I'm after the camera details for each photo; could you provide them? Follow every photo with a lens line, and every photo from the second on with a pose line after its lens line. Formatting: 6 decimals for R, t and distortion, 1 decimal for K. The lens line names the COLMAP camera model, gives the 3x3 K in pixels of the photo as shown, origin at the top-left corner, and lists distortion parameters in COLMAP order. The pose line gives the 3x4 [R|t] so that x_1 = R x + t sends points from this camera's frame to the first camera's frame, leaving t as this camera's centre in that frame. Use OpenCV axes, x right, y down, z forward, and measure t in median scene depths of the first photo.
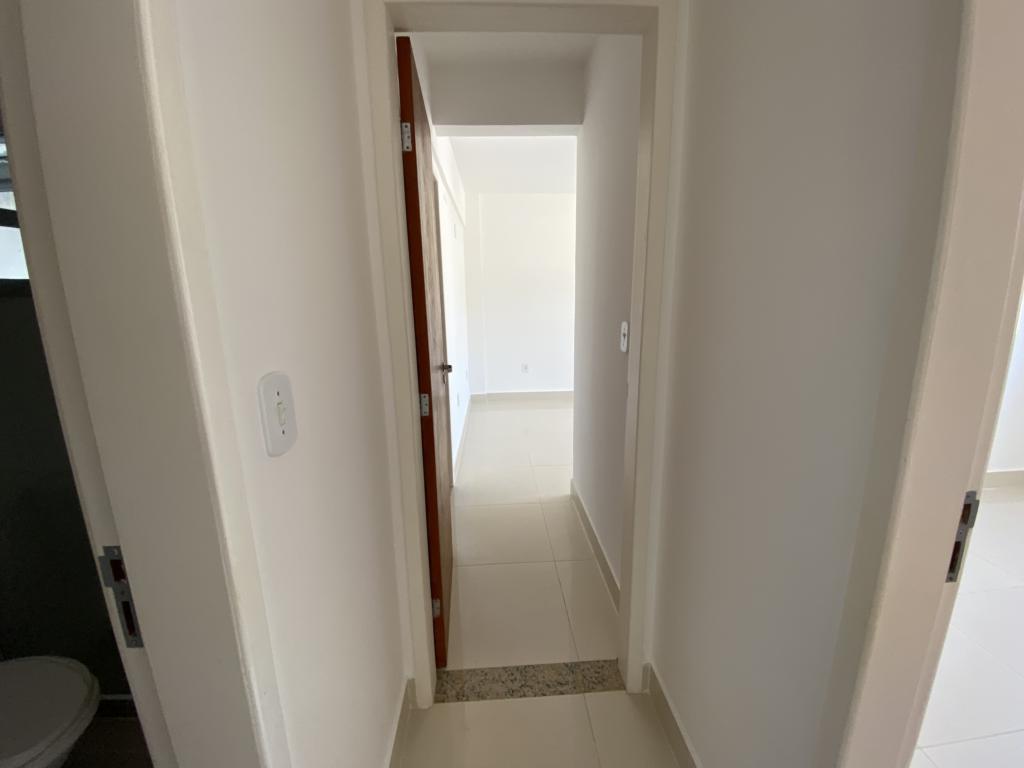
lens RADIAL K [[419.9, 0, 515.3], [0, 419.9, 386.3], [0, 0, 1]] dist [0.006632, -0.008331]
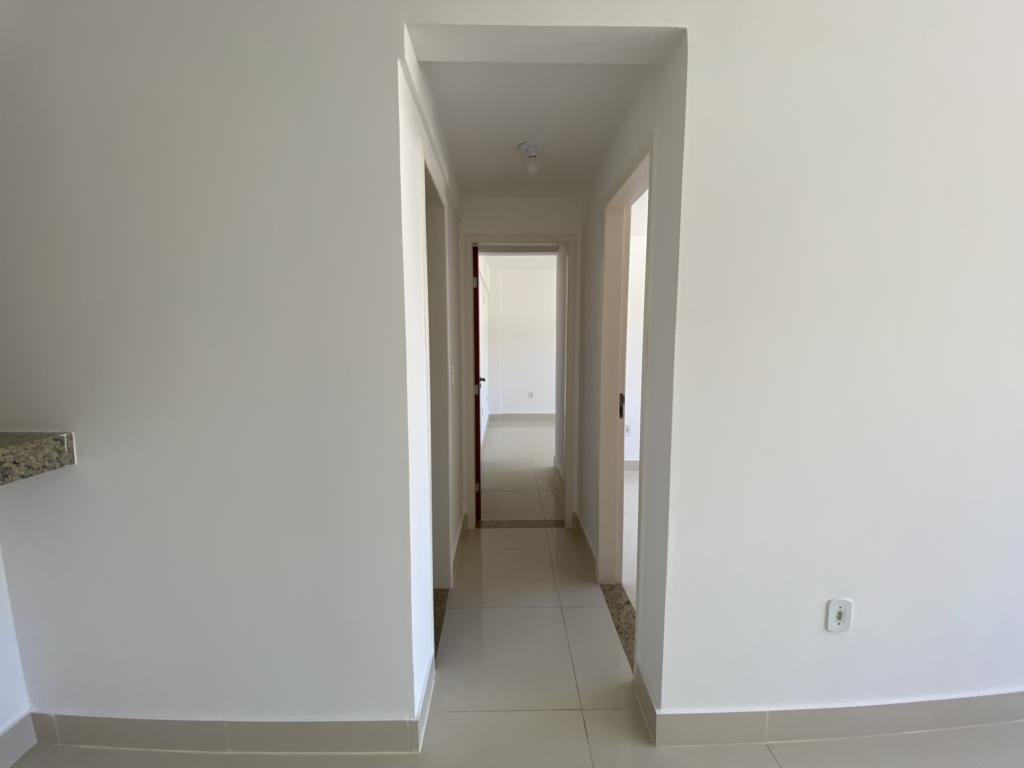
lens RADIAL K [[421.0, 0, 512.8], [0, 421.0, 384.9], [0, 0, 1]] dist [-0.015689, -0.001174]
pose [[0.999111, 0.016339, -0.038861, 0.068788], [-0.020259, 0.994504, -0.102718, 0.232577], [0.036969, 0.103414, 0.993951, -1.192925]]
